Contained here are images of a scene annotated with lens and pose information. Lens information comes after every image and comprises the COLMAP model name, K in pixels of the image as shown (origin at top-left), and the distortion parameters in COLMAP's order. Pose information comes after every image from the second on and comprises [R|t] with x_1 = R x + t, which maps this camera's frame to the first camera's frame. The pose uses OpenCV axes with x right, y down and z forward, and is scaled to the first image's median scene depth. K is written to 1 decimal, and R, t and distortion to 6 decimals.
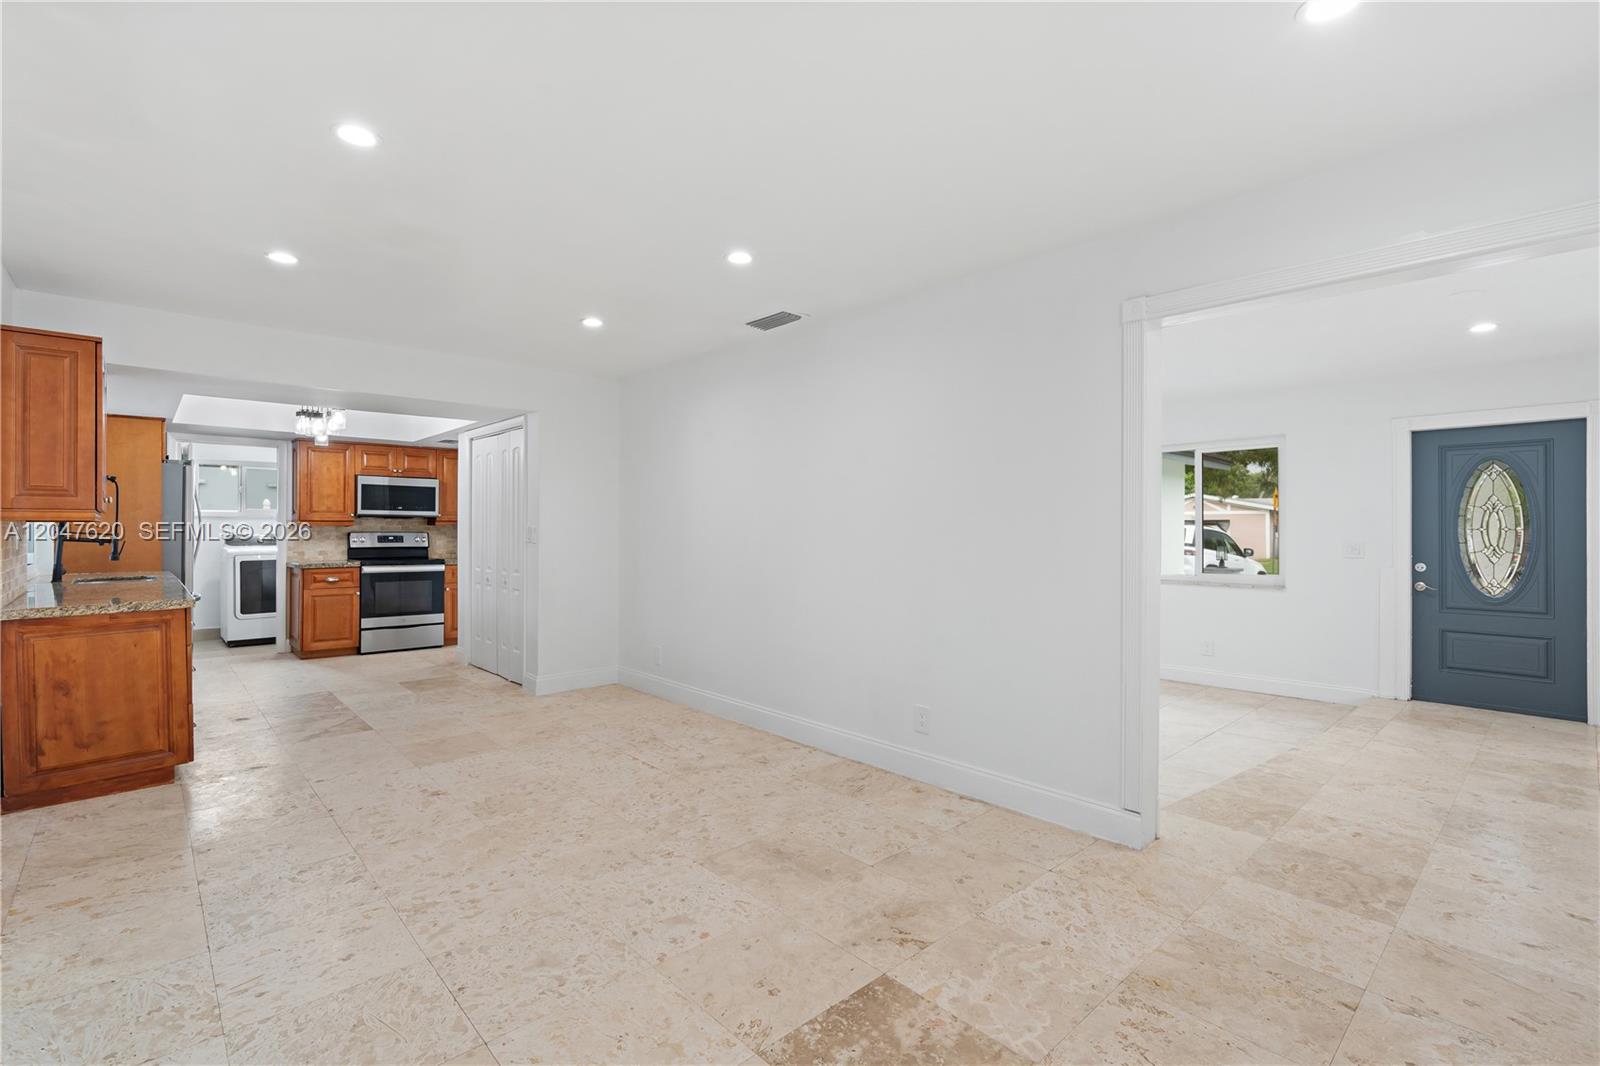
lens RADIAL K [[726.5, 0, 792.8], [0, 726.5, 528.3], [0, 0, 1]] dist [-0.010643, 0.005262]
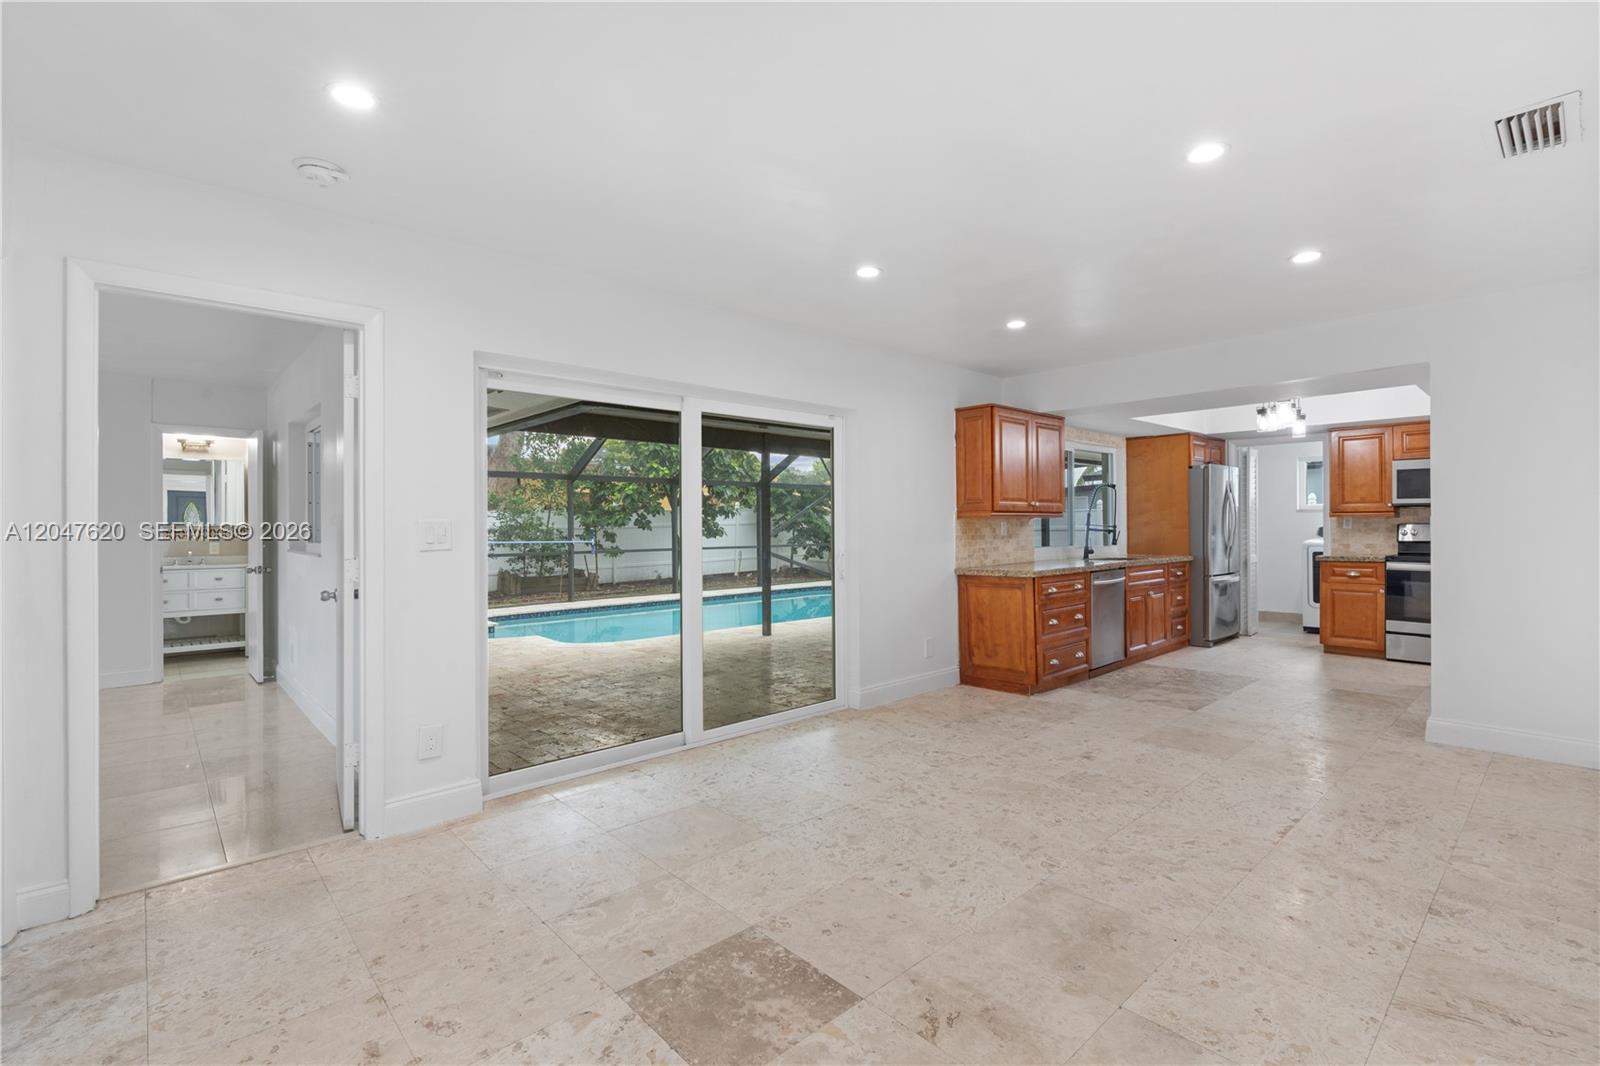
lens RADIAL K [[726.5, 0, 792.8], [0, 726.5, 528.3], [0, 0, 1]] dist [-0.010643, 0.005262]
pose [[-0.010095, 0.002753, -0.999945, 0.696668], [0.008435, 0.999961, 0.002668, 0.004894], [0.999913, -0.008407, -0.010118, 0.609604]]
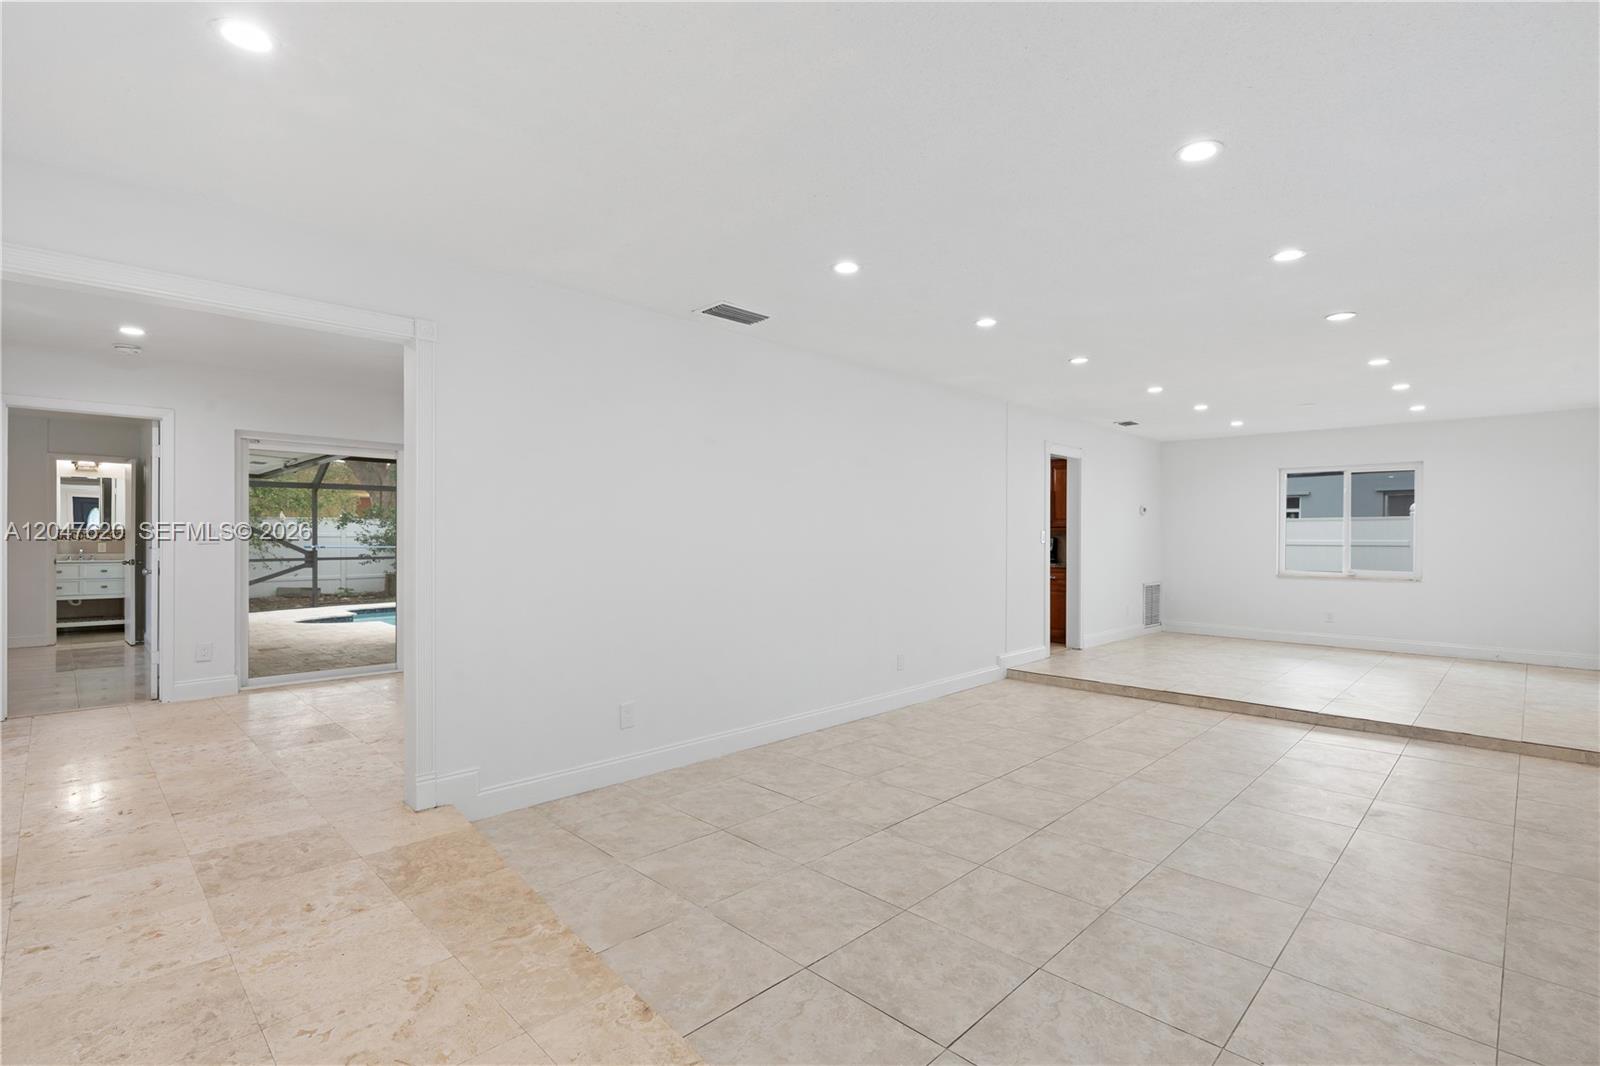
lens RADIAL K [[754.3, 0, 801.5], [0, 754.3, 539.4], [0, 0, 1]] dist [-0.016148, 0.007545]
pose [[0.042365, 0.002571, -0.999099, 1.555201], [-0.000892, 0.999996, 0.002535, 0.018396], [0.999102, 0.000784, 0.042367, 1.443705]]
